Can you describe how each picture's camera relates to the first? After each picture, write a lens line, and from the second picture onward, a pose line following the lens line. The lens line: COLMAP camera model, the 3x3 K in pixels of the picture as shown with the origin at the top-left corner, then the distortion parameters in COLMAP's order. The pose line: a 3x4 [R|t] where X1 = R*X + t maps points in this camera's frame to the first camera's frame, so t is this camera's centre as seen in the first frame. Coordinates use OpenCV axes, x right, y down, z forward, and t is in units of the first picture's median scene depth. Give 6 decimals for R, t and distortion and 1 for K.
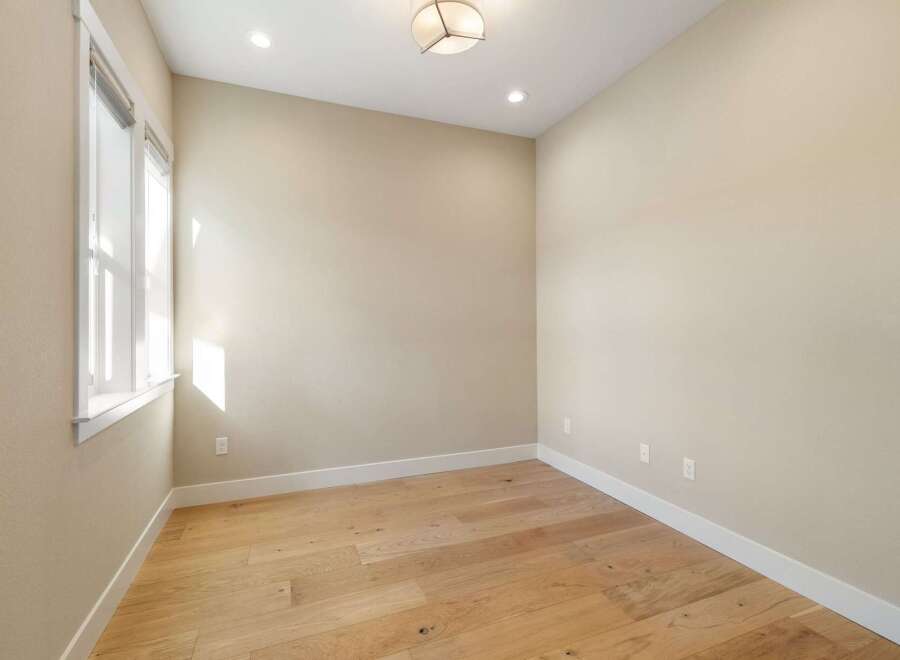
lens RADIAL K [[429.4, 0, 452.0], [0, 429.4, 322.5], [0, 0, 1]] dist [0.004600, 0.000713]
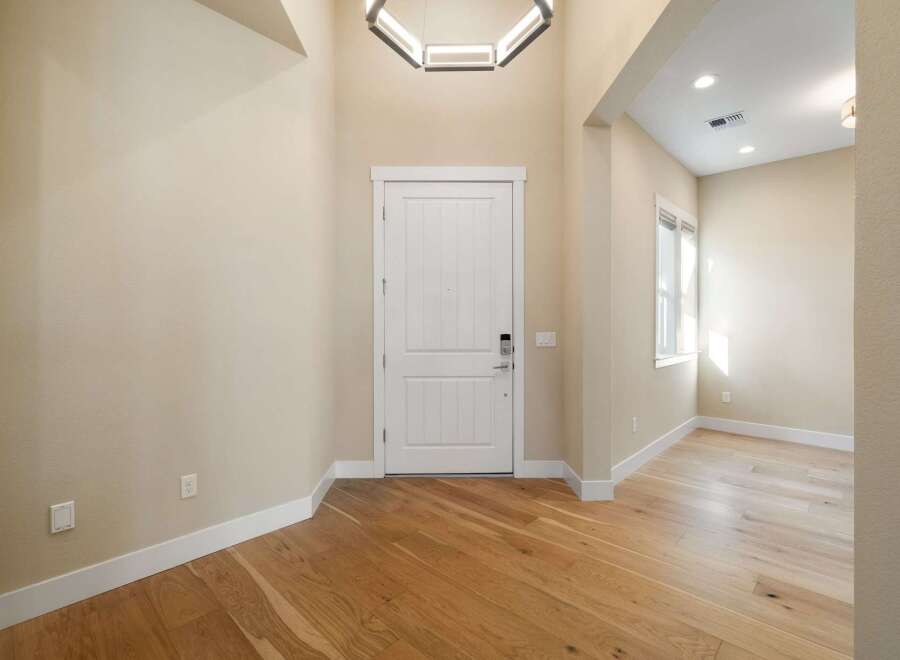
lens RADIAL K [[429.4, 0, 452.0], [0, 429.4, 322.5], [0, 0, 1]] dist [0.004600, 0.000713]
pose [[0.427813, 0.008744, -0.903825, 0.545622], [0.004638, 0.999919, 0.011869, -0.017955], [0.903855, -0.009269, 0.427738, -0.699082]]
